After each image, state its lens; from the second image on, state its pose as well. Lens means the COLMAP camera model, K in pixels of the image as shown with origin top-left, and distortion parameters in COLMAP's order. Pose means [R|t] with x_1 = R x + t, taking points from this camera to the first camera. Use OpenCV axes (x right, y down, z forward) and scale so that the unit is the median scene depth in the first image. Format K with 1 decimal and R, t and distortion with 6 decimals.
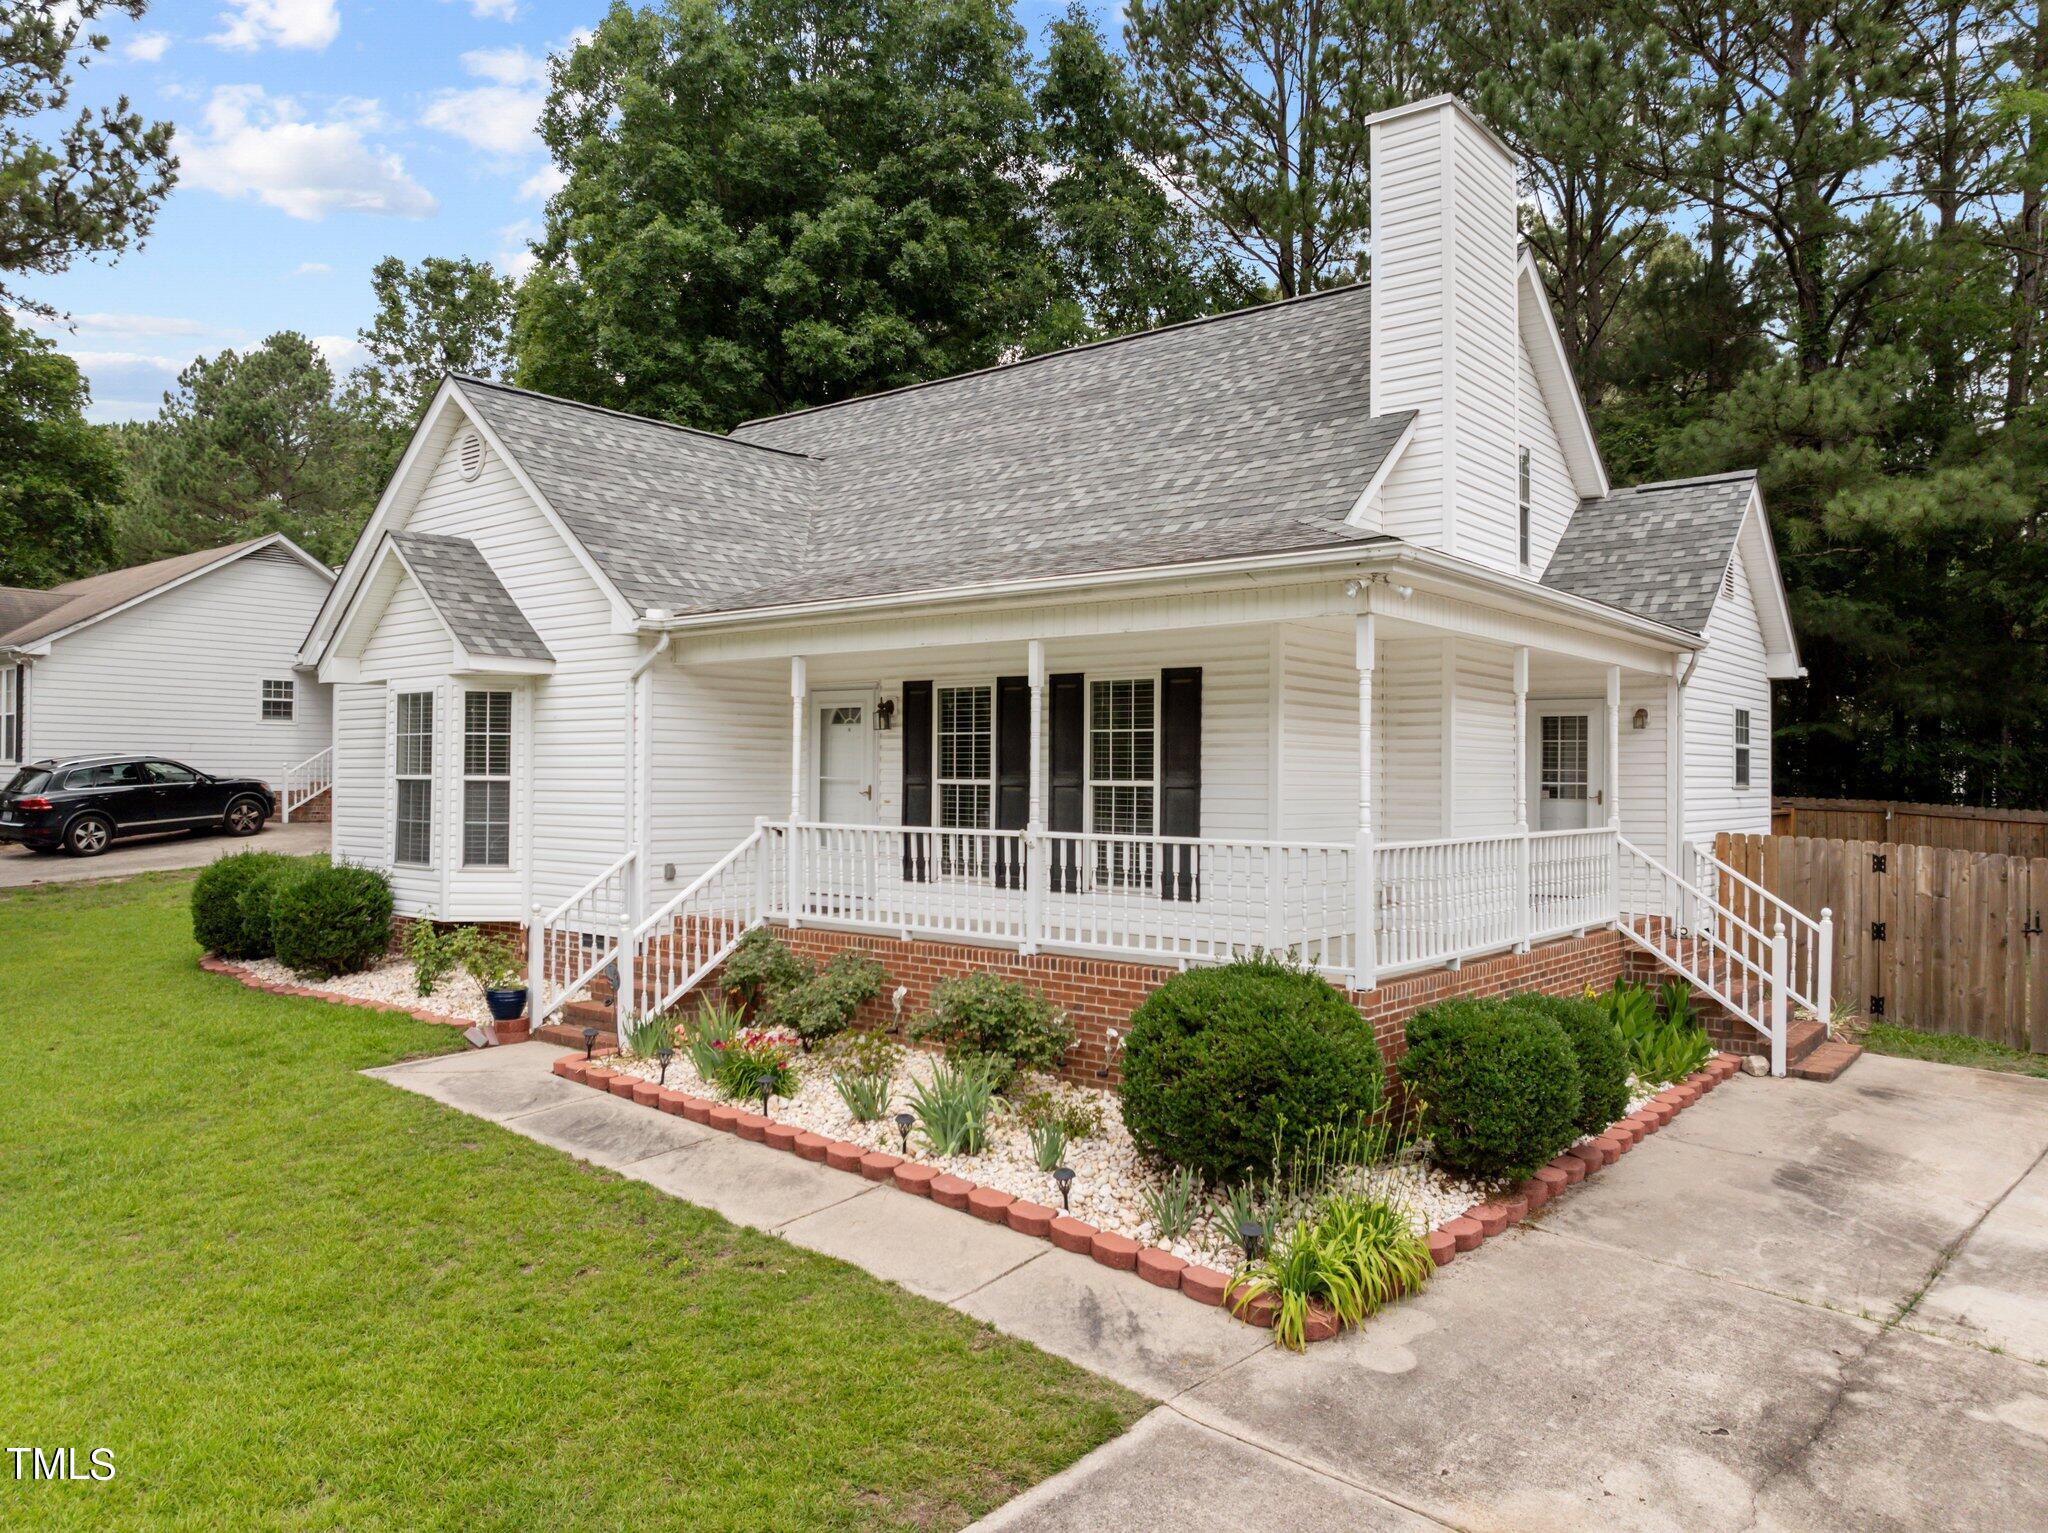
lens RADIAL K [[1440.4, 0, 1024.0], [0, 1440.4, 766.5], [0, 0, 1]] dist [-0.109256, 0.091138]
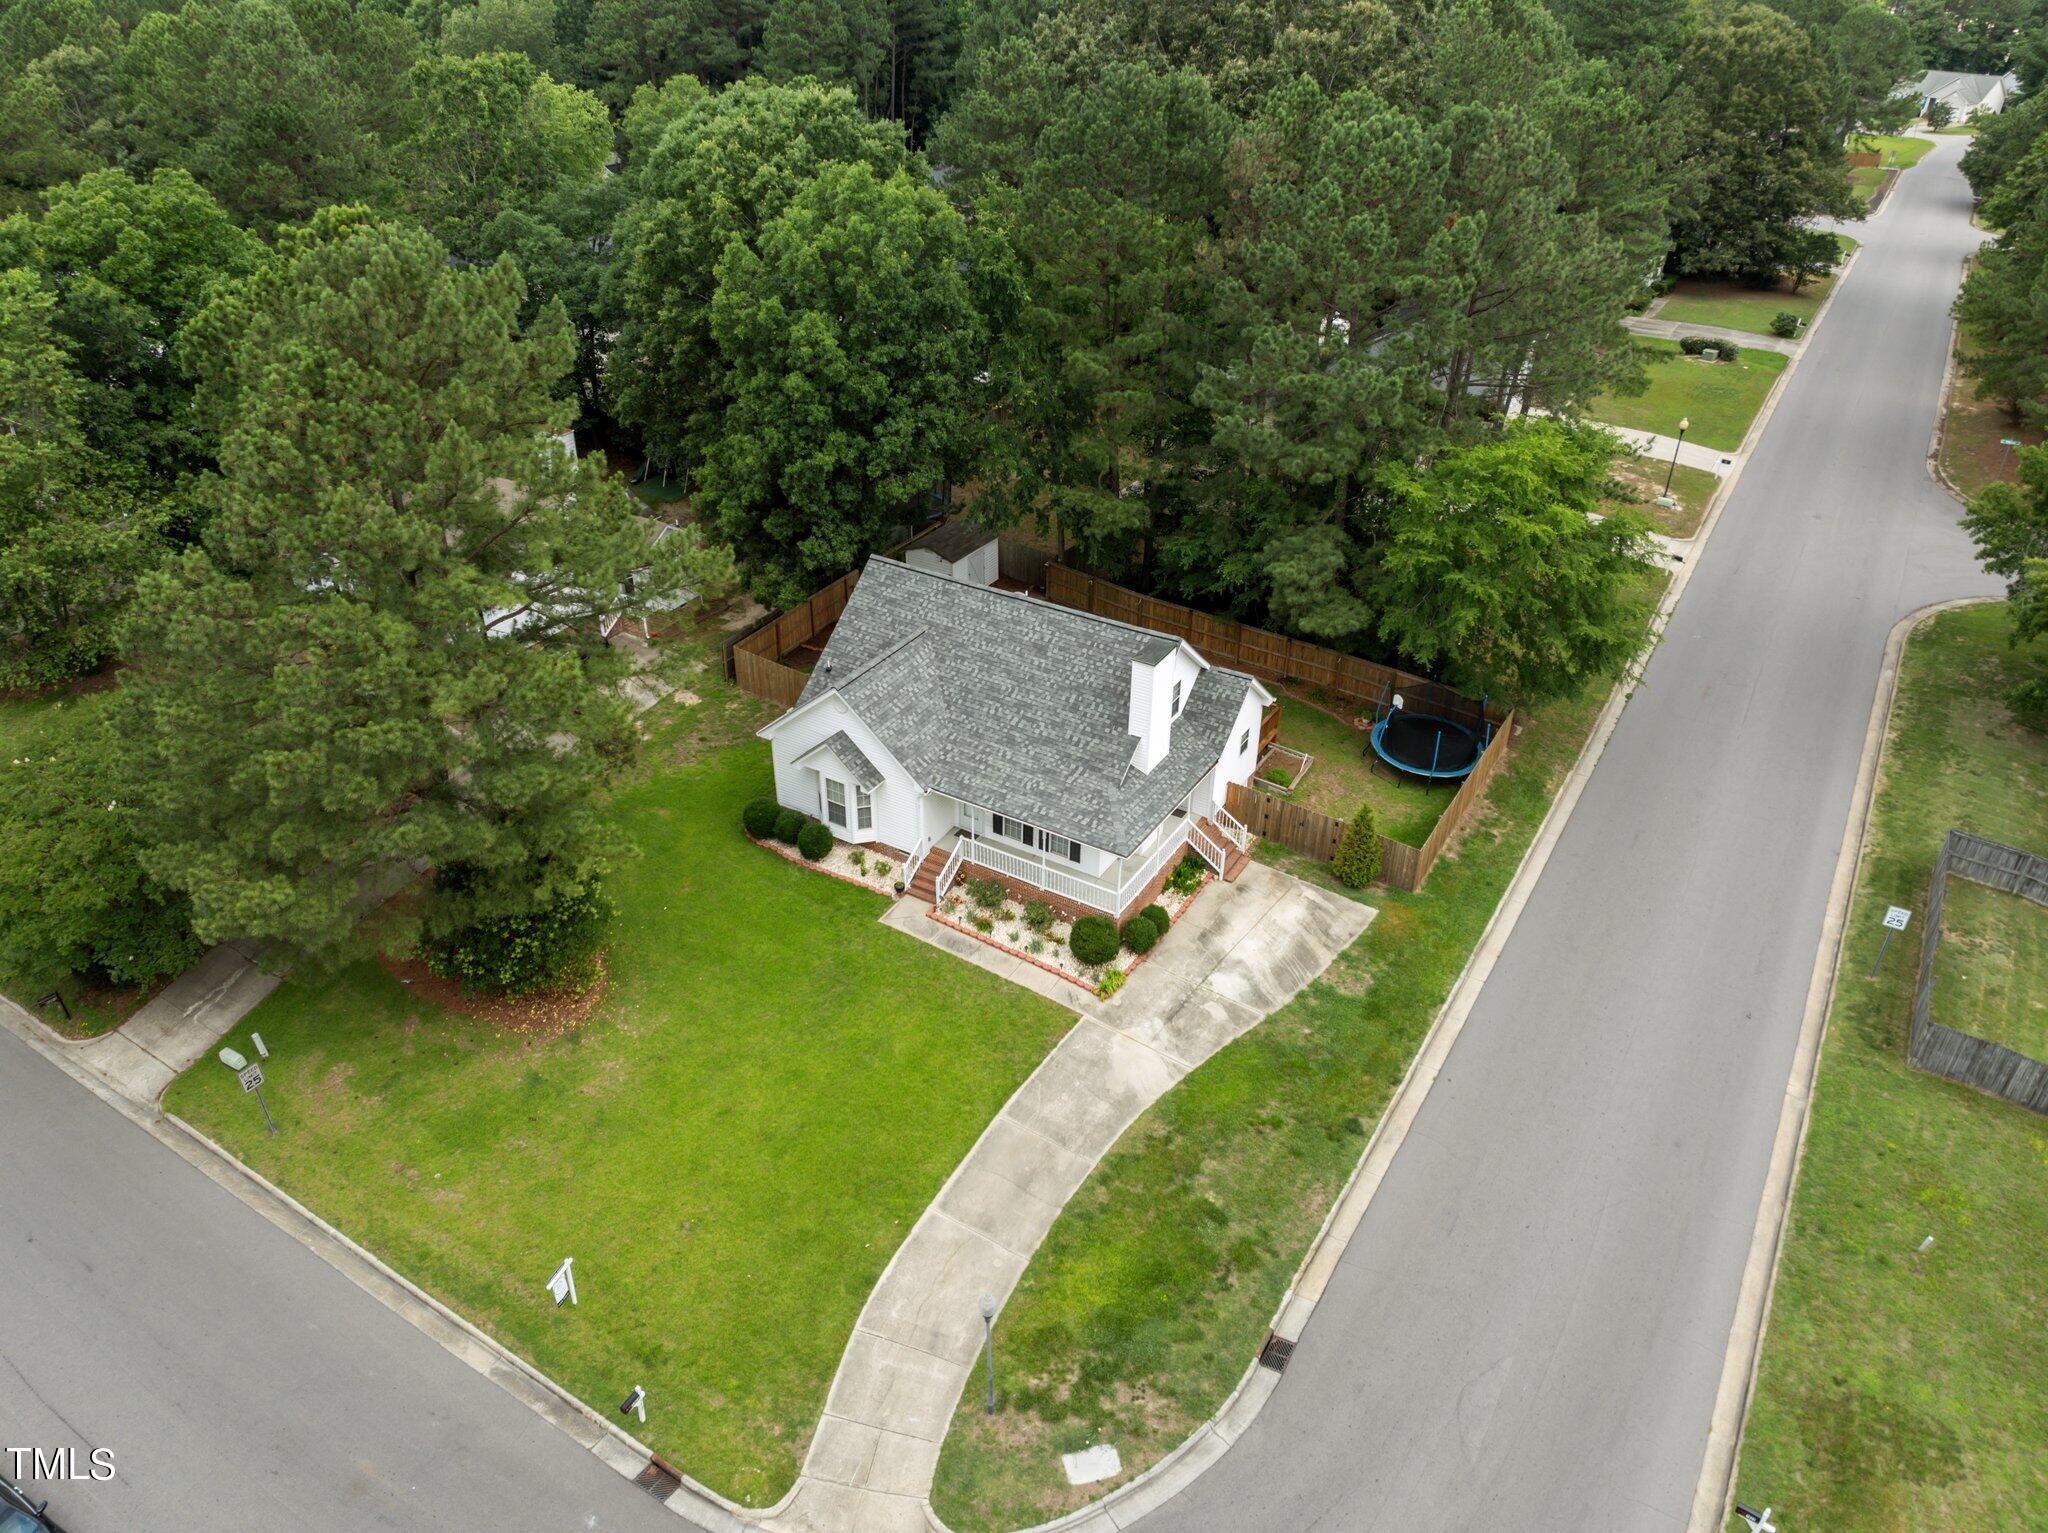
lens RADIAL K [[1436.3, 0, 1024.0], [0, 1436.3, 766.5], [0, 0, 1]] dist [-0.054901, 0.001194]
pose [[0.988757, -0.079042, 0.126930, -0.429257], [-0.005359, 0.829592, 0.558344, -1.950540], [-0.149433, -0.552747, 0.819842, -1.757194]]
